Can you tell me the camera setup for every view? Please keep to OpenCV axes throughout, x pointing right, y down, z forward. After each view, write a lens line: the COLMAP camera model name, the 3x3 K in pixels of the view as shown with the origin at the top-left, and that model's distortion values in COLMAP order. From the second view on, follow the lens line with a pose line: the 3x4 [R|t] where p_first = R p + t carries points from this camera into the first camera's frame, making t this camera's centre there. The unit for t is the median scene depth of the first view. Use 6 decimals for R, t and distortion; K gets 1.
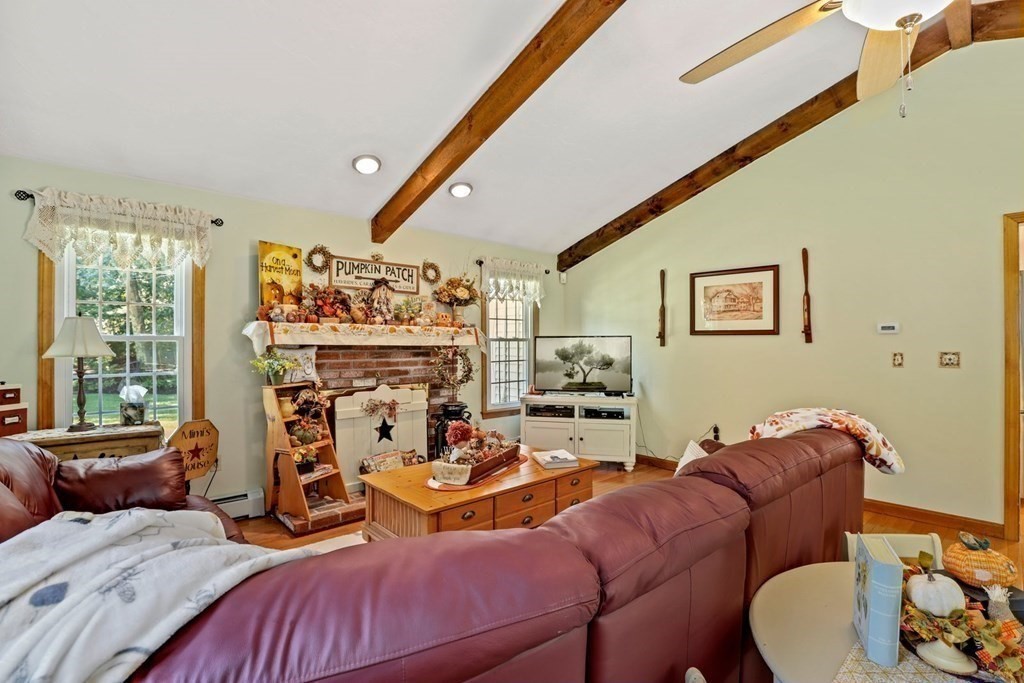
lens RADIAL K [[476.2, 0, 508.9], [0, 476.2, 337.0], [0, 0, 1]] dist [-0.031372, 0.005015]
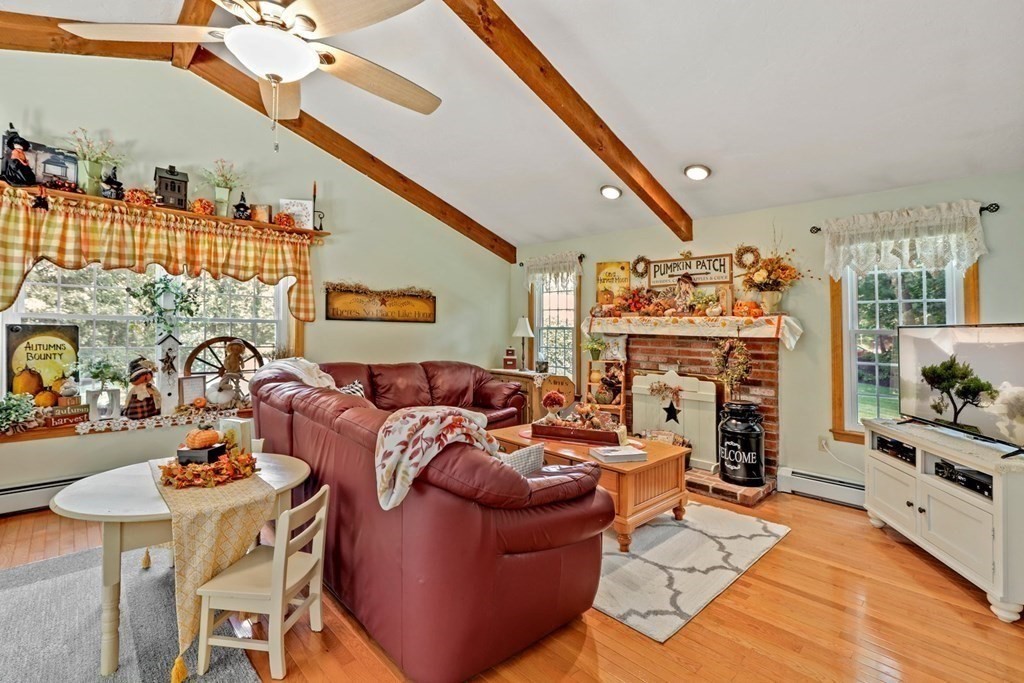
lens RADIAL K [[476.2, 0, 533.4], [0, 476.2, 321.0], [0, 0, 1]] dist [-0.031372, 0.005015]
pose [[0.048574, -0.015972, -0.998692, 0.826981], [-0.003627, 0.999863, -0.016167, 0.003684], [0.998813, 0.004408, 0.048510, 0.624441]]
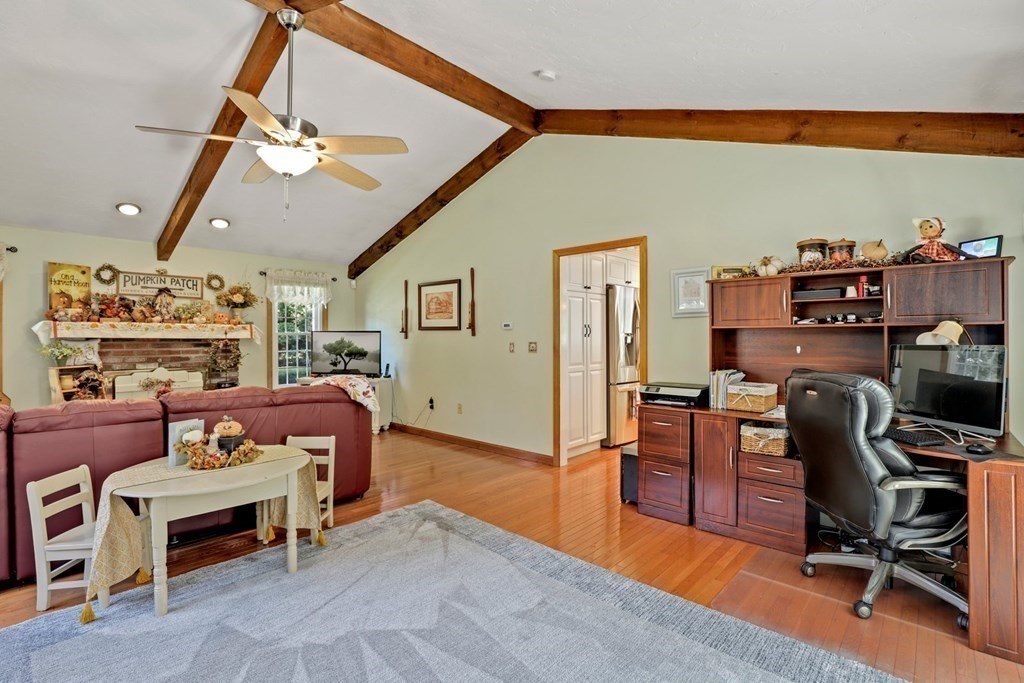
lens RADIAL K [[476.2, 0, 501.2], [0, 476.2, 330.3], [0, 0, 1]] dist [-0.031372, 0.005015]
pose [[0.996635, -0.000473, 0.081963, 0.583521], [0.000569, 0.999999, -0.001146, -0.002603], [-0.081963, 0.001189, 0.996635, -0.396881]]
